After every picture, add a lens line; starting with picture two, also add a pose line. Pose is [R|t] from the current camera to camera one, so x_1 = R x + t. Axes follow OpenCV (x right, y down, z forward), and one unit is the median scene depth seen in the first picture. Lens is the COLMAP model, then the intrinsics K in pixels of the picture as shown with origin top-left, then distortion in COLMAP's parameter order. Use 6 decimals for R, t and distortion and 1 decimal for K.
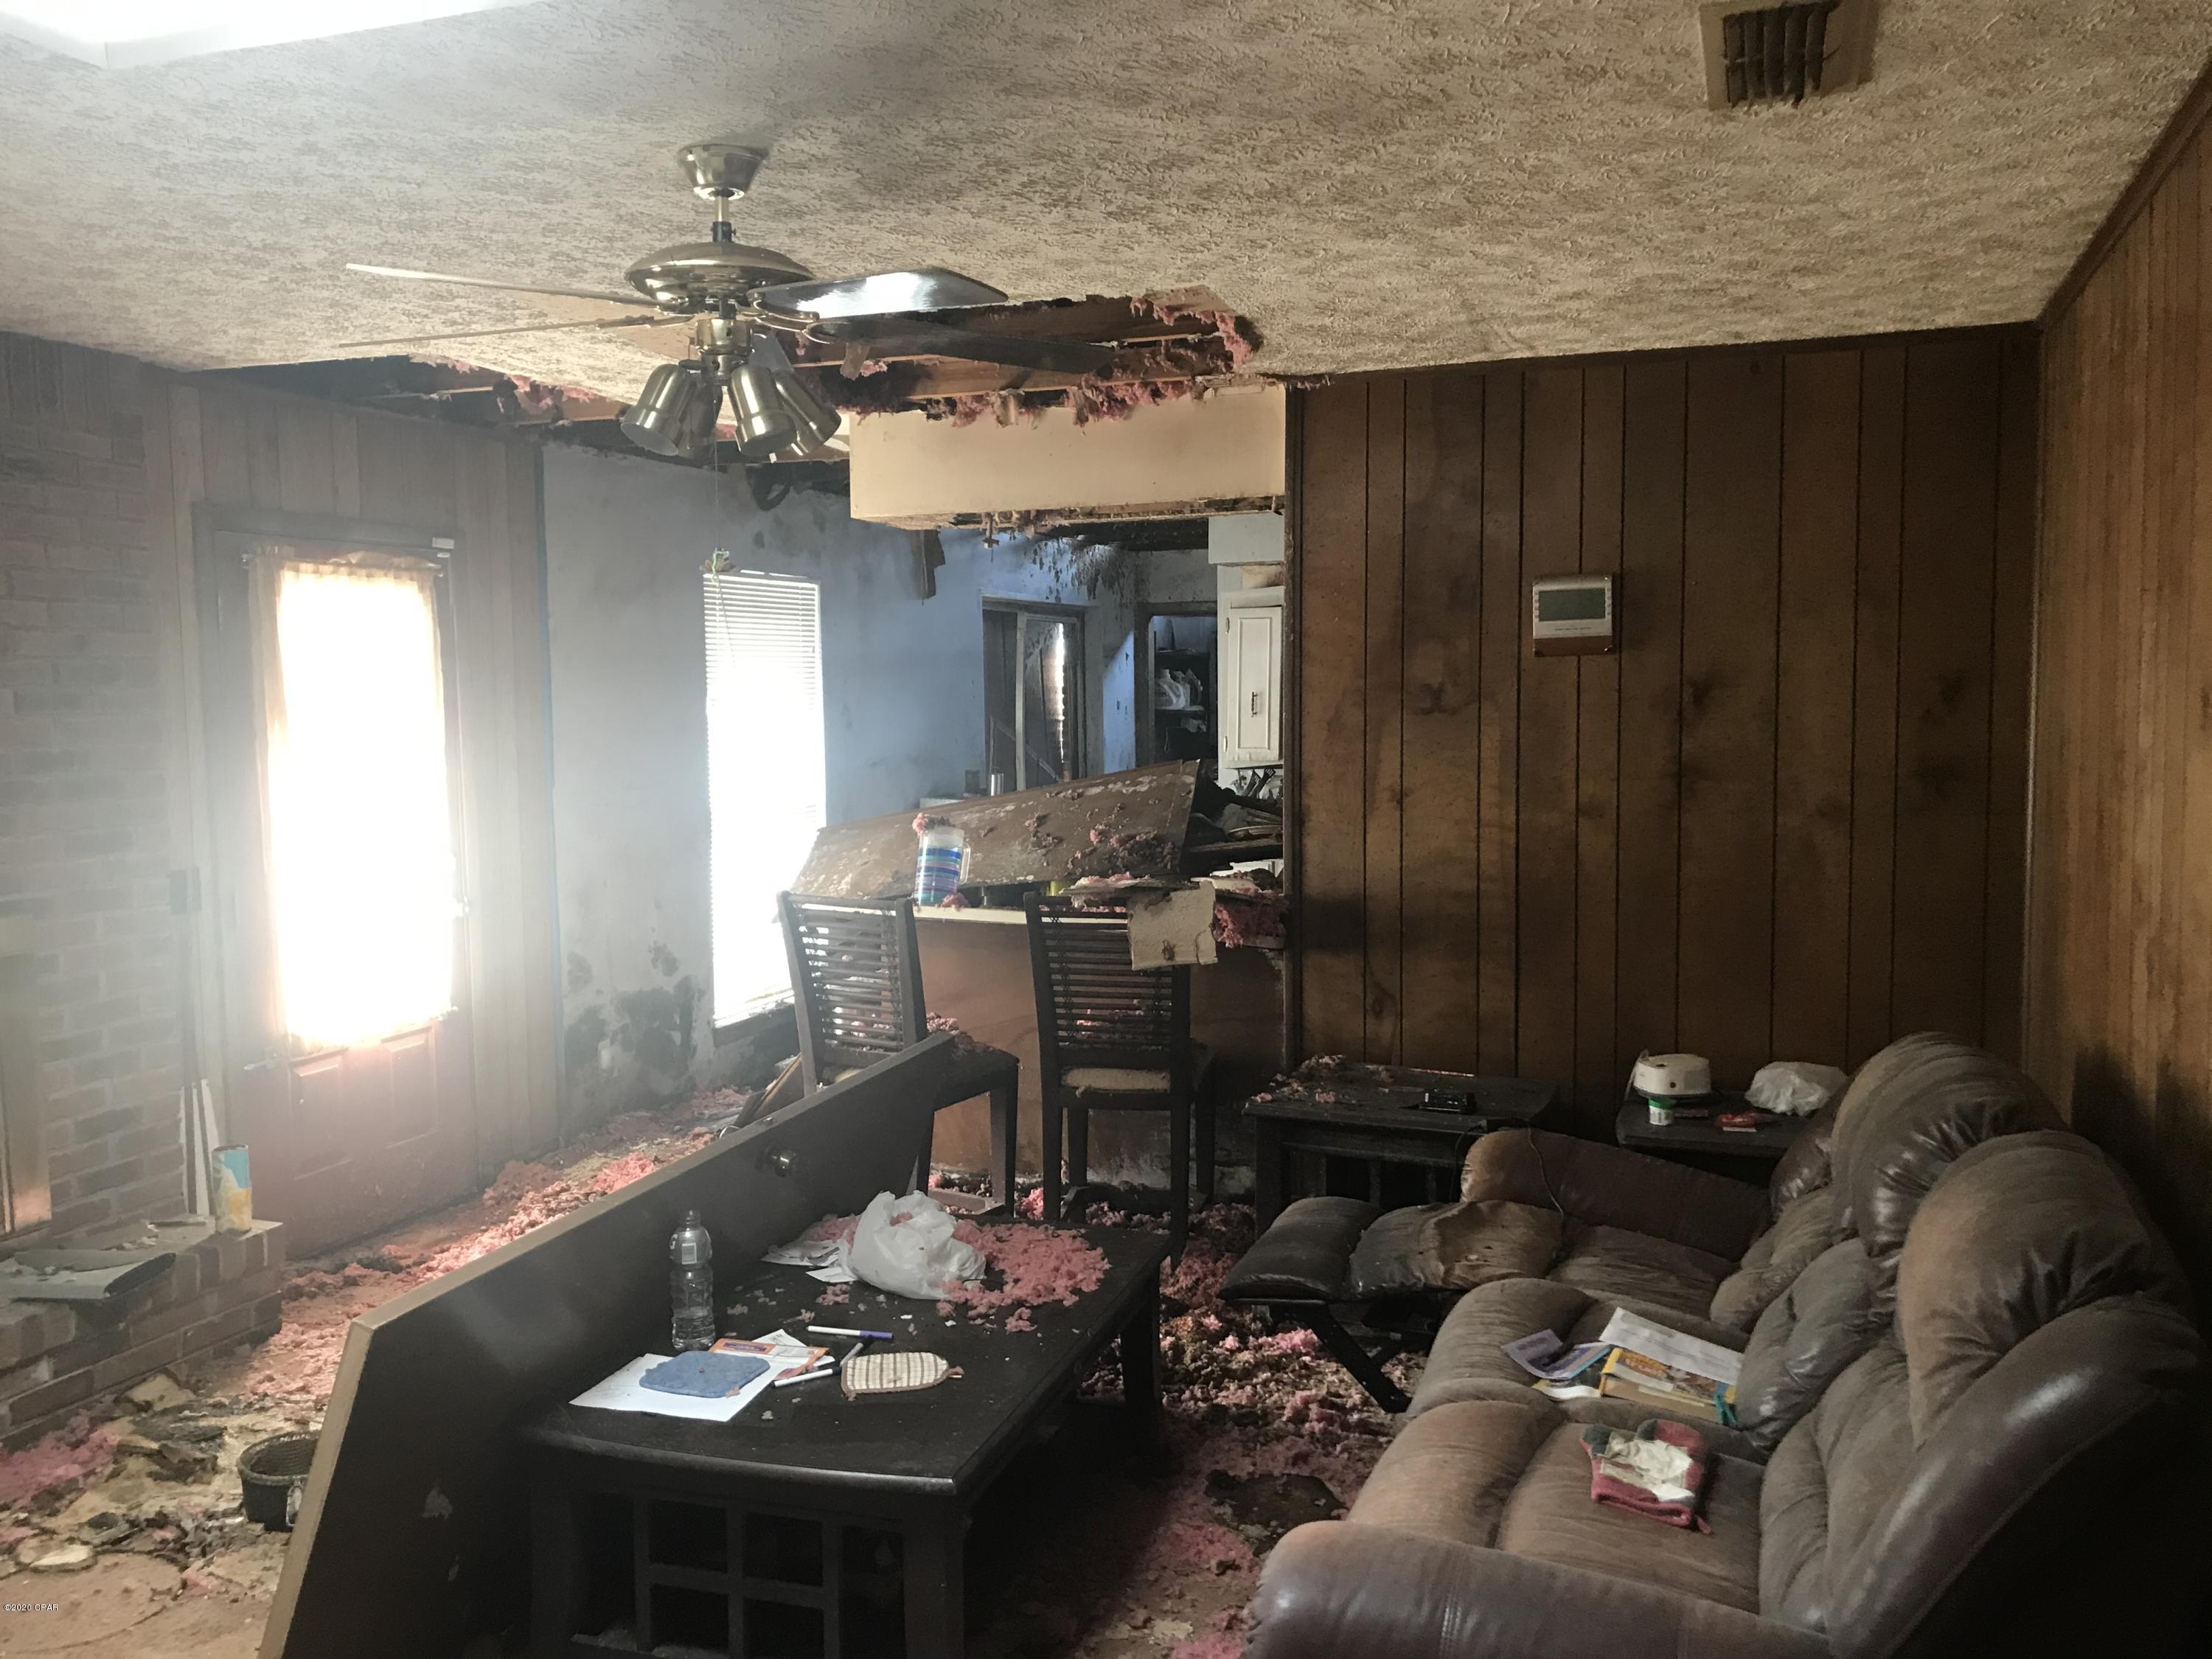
lens RADIAL K [[1809.9, 0, 1110.2], [0, 1809.9, 815.1], [0, 0, 1]] dist [0.031766, -0.040210]
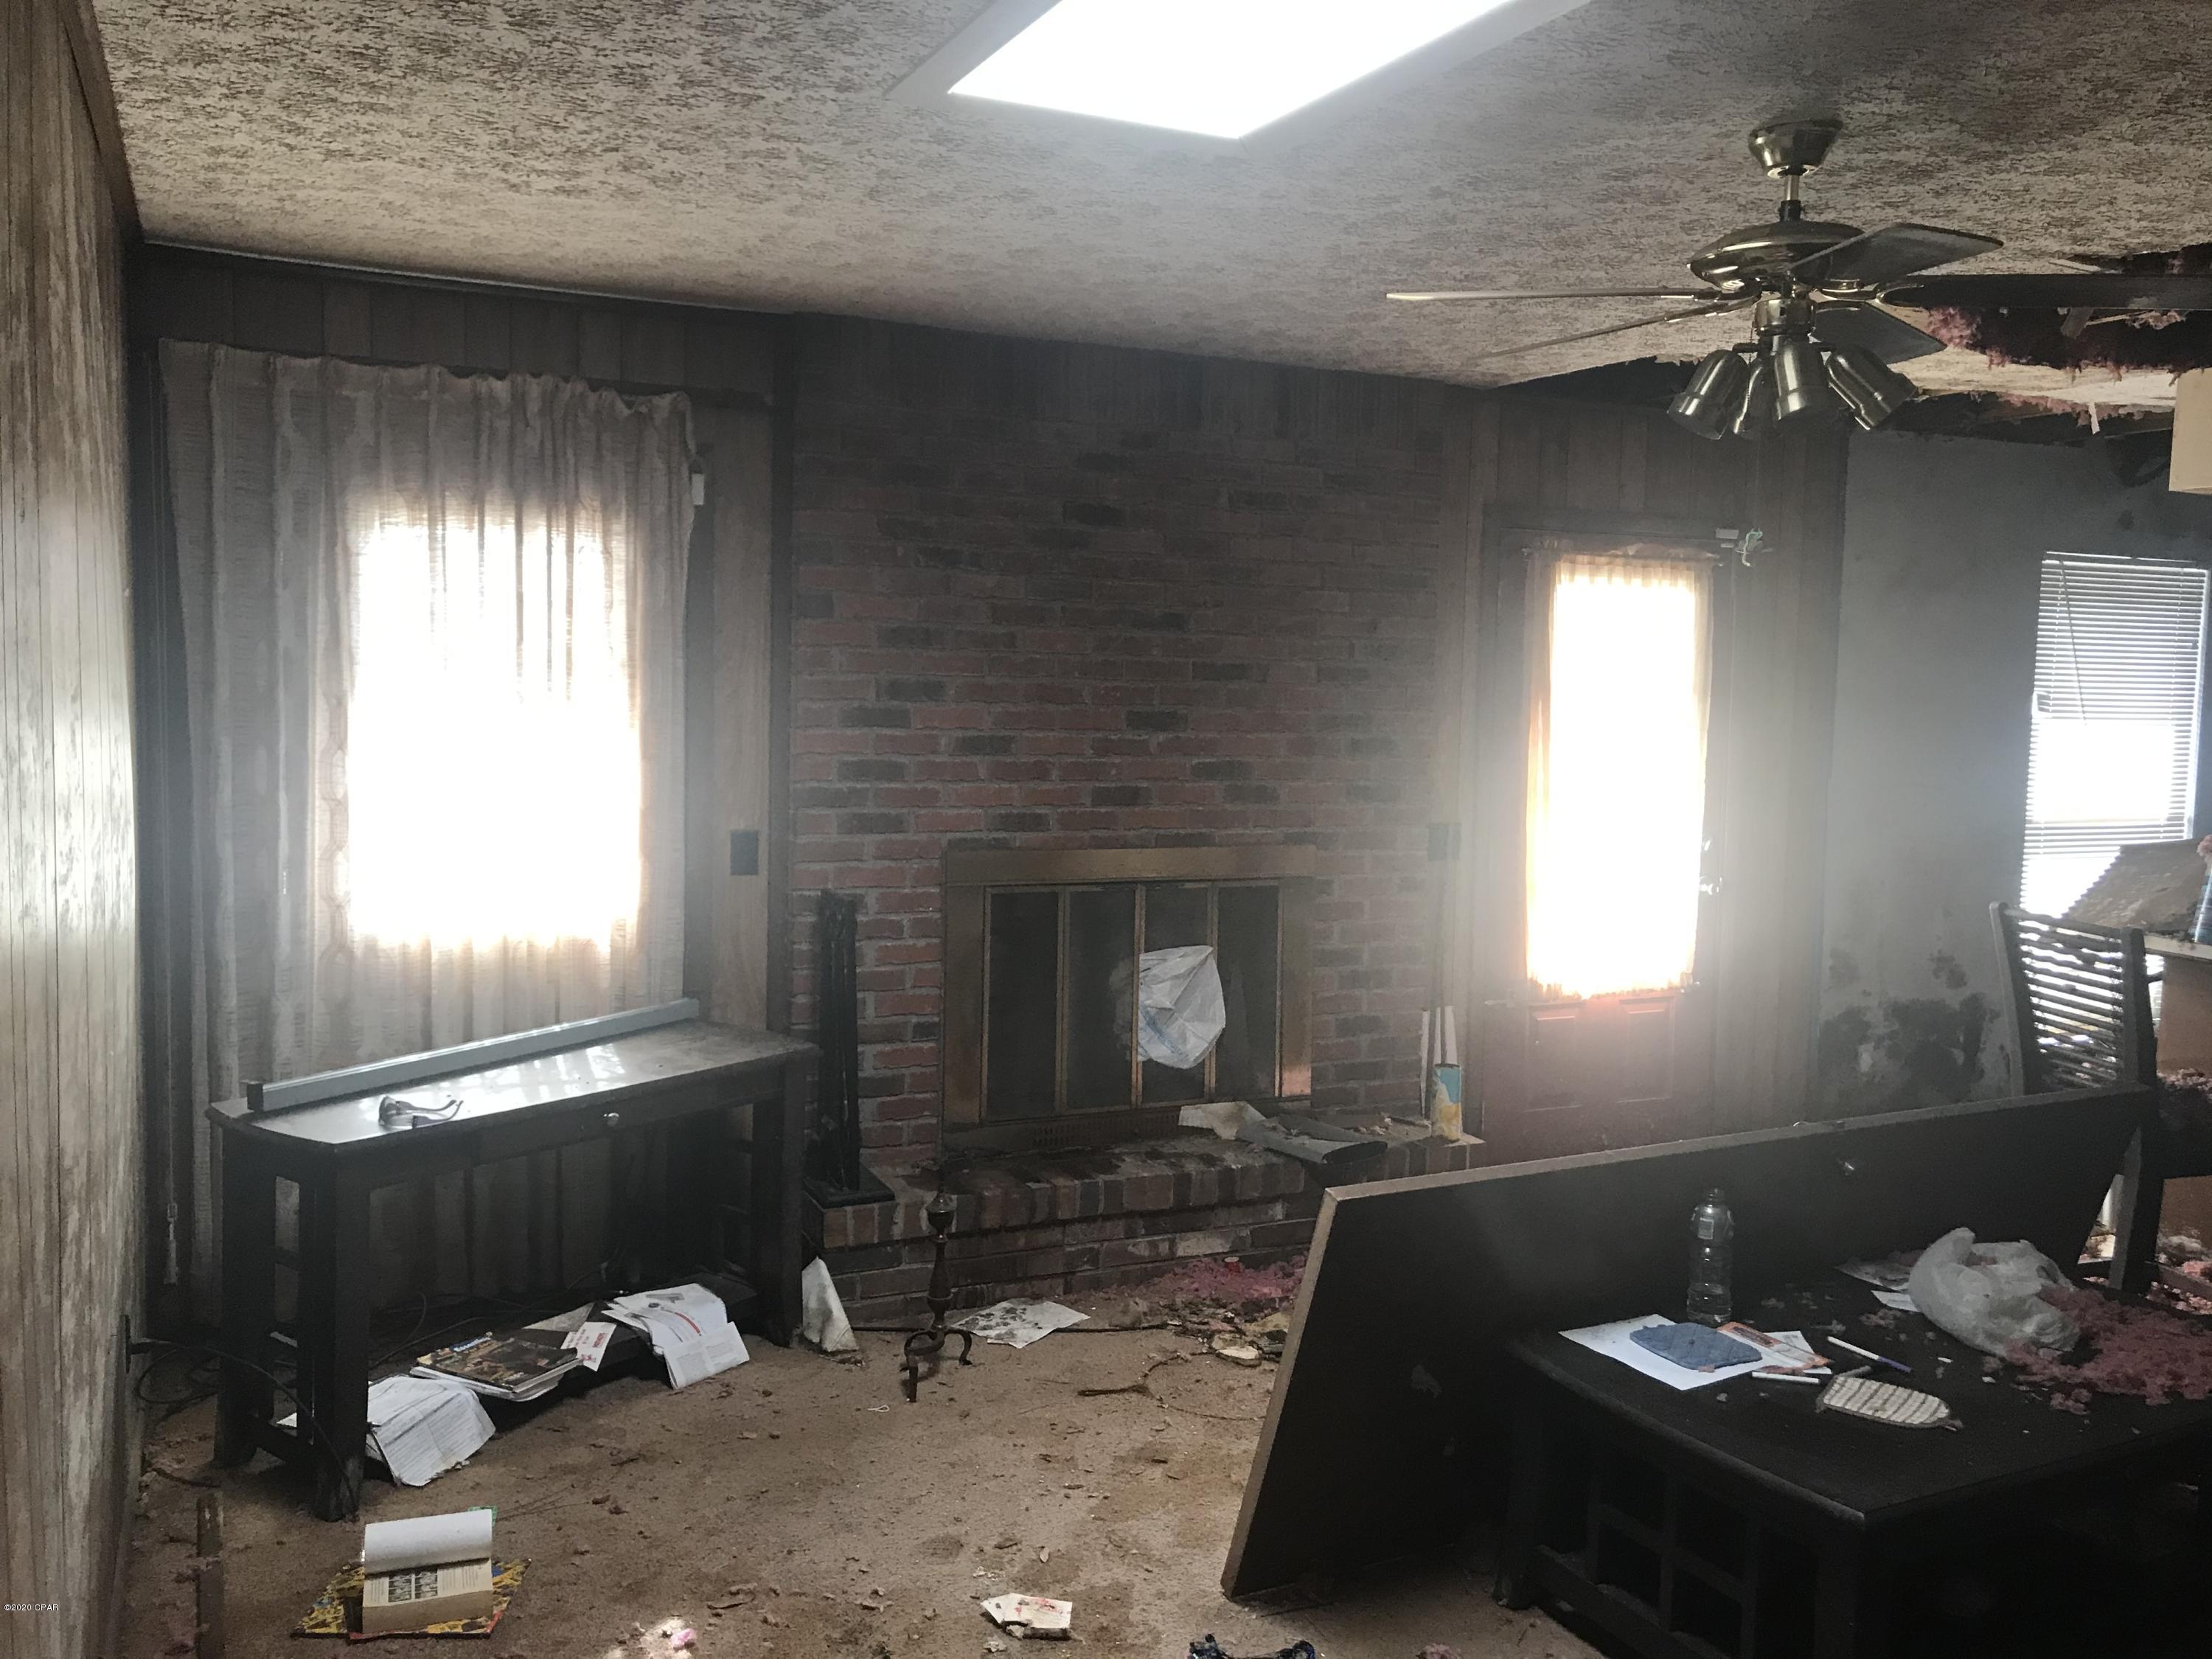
lens RADIAL K [[1809.9, 0, 1092.9], [0, 1809.9, 816.2], [0, 0, 1]] dist [0.031766, -0.040210]
pose [[0.709512, 0.084187, -0.699647, 0.190879], [-0.081892, 0.995962, 0.036796, 0.002806], [0.699919, 0.031188, 0.713541, 0.027131]]
